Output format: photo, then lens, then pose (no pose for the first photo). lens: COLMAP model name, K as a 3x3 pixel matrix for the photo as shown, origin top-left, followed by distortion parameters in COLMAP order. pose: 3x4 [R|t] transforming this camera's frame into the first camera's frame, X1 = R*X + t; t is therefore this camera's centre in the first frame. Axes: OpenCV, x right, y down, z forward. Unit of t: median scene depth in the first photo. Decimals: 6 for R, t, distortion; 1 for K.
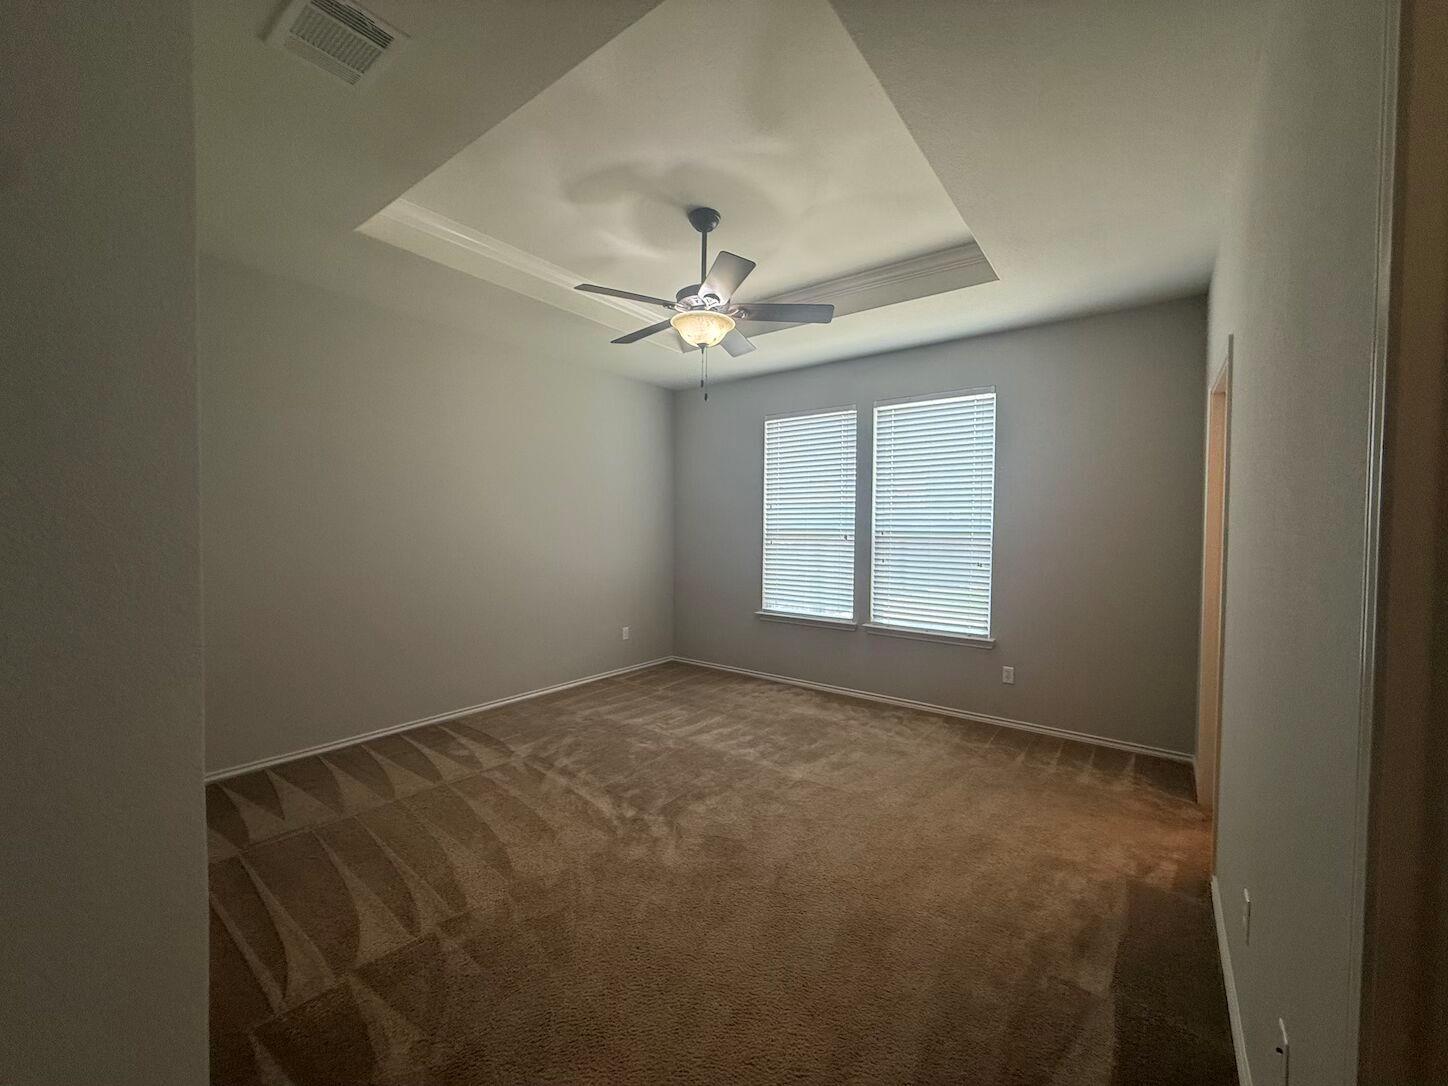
lens RADIAL K [[574.4, 0, 720.4], [0, 574.4, 546.1], [0, 0, 1]] dist [0.000654, -0.000598]
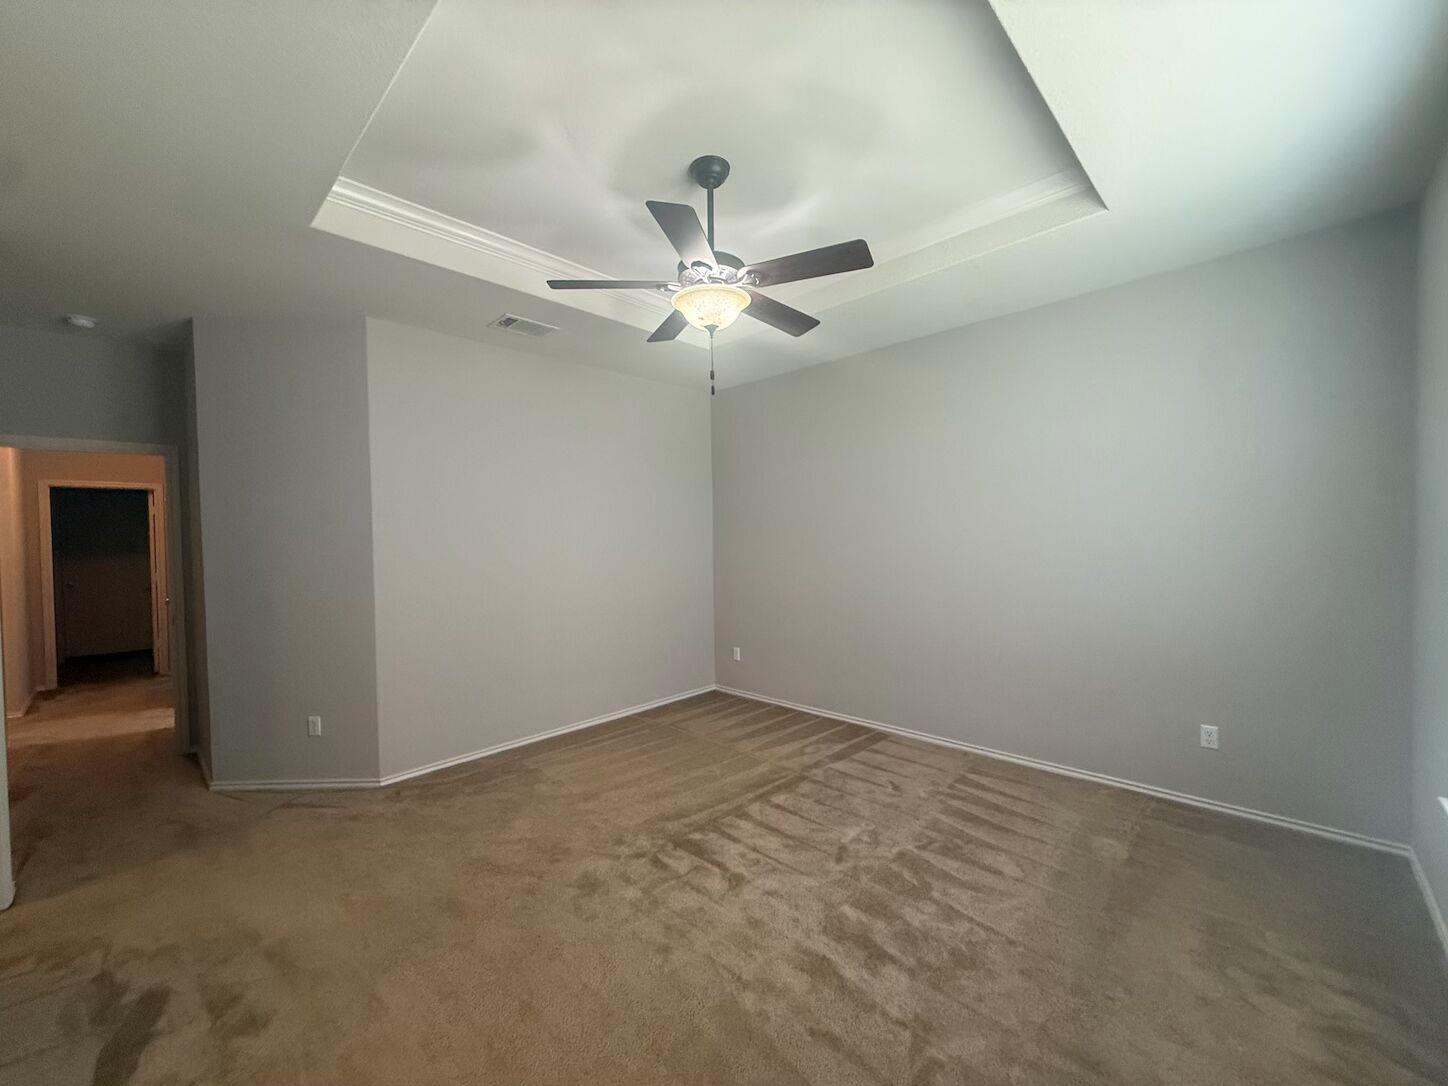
lens RADIAL K [[574.4, 0, 721.5], [0, 574.4, 548.0], [0, 0, 1]] dist [0.000654, -0.000598]
pose [[-0.120035, 0.012411, -0.992692, 0.562361], [-0.011406, 0.999839, 0.013879, -0.036548], [0.992704, 0.012989, -0.119874, 0.806630]]
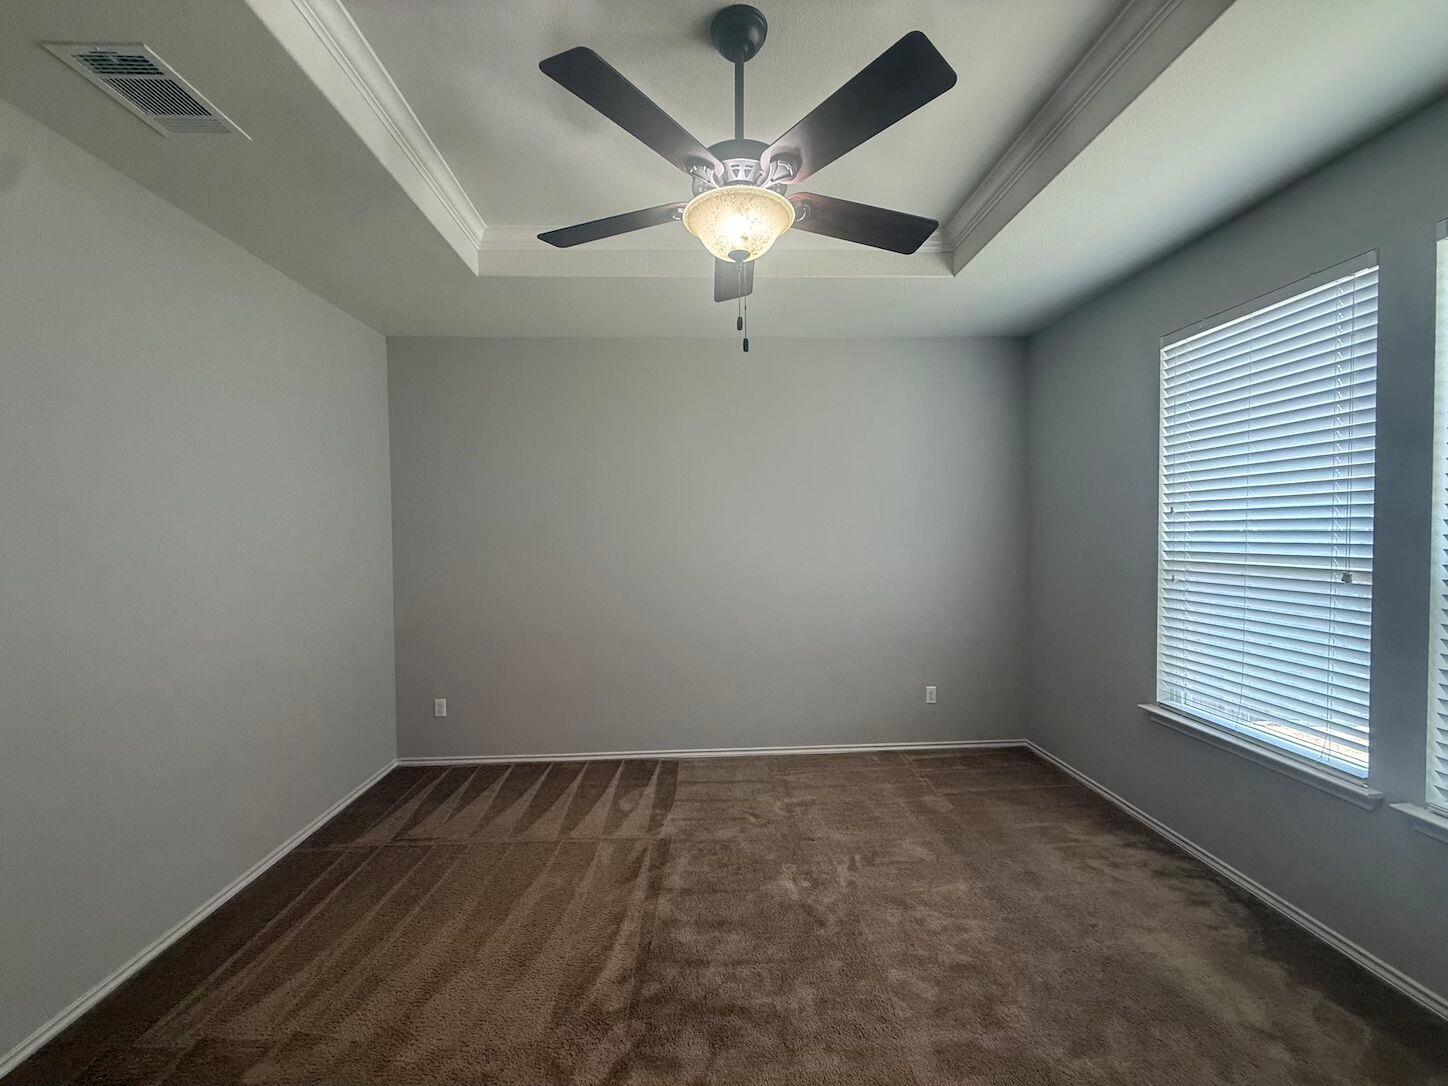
lens RADIAL K [[574.4, 0, 718.8], [0, 574.4, 547.3], [0, 0, 1]] dist [0.000654, -0.000598]
pose [[0.639221, 0.002451, -0.769019, 0.288128], [-0.002255, 0.999997, 0.001312, -0.043025], [0.769019, 0.000895, 0.639225, 0.447394]]
